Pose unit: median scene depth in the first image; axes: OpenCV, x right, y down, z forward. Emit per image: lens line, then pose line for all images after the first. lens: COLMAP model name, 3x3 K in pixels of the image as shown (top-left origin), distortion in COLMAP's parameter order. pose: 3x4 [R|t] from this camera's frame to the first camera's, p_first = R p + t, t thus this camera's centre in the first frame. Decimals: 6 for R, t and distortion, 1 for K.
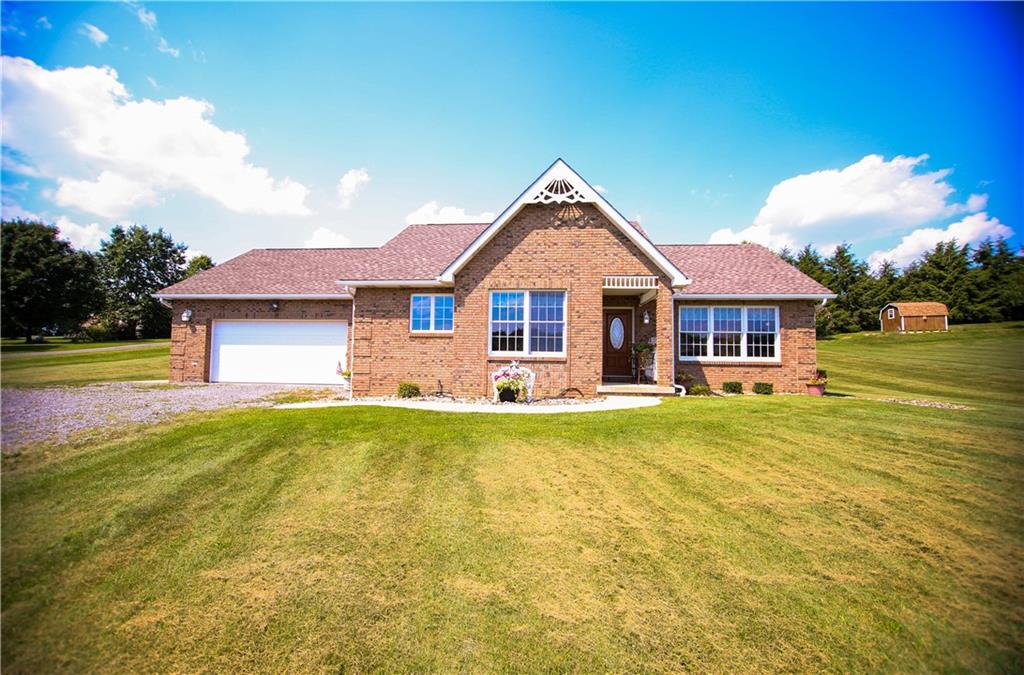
lens RADIAL K [[476.1, 0, 512.0], [0, 476.1, 337.5], [0, 0, 1]] dist [0.000227, 0.000237]
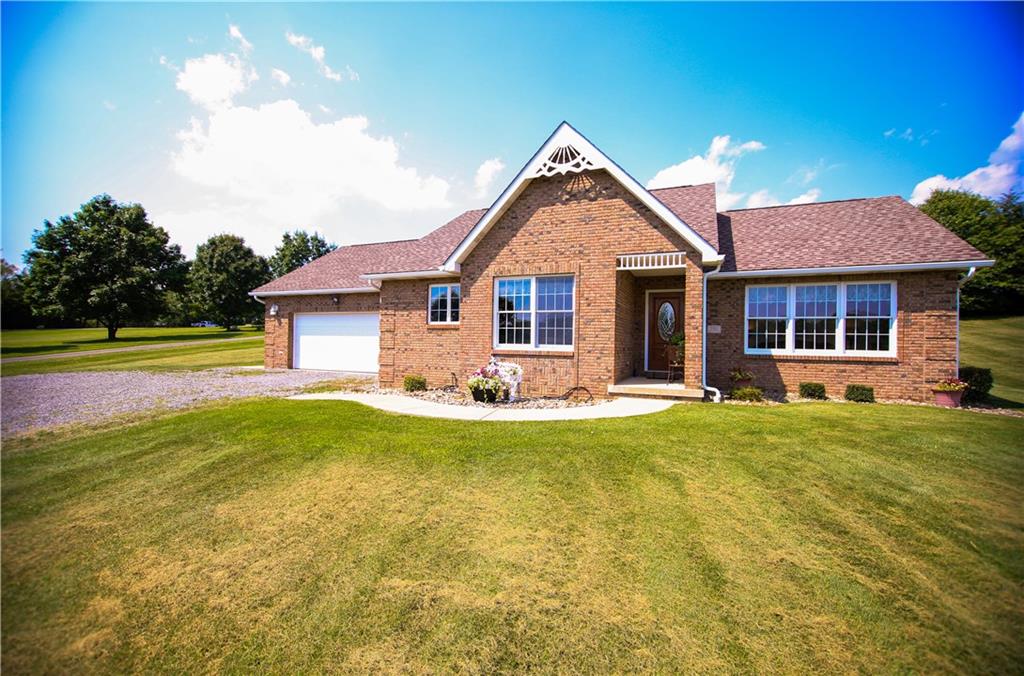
lens RADIAL K [[476.1, 0, 512.0], [0, 476.1, 338.0], [0, 0, 1]] dist [0.000227, 0.000237]
pose [[0.943017, -0.001731, -0.332740, 0.291278], [0.015332, 0.999150, 0.038253, -0.017888], [0.332391, -0.041175, 0.942243, 0.135220]]
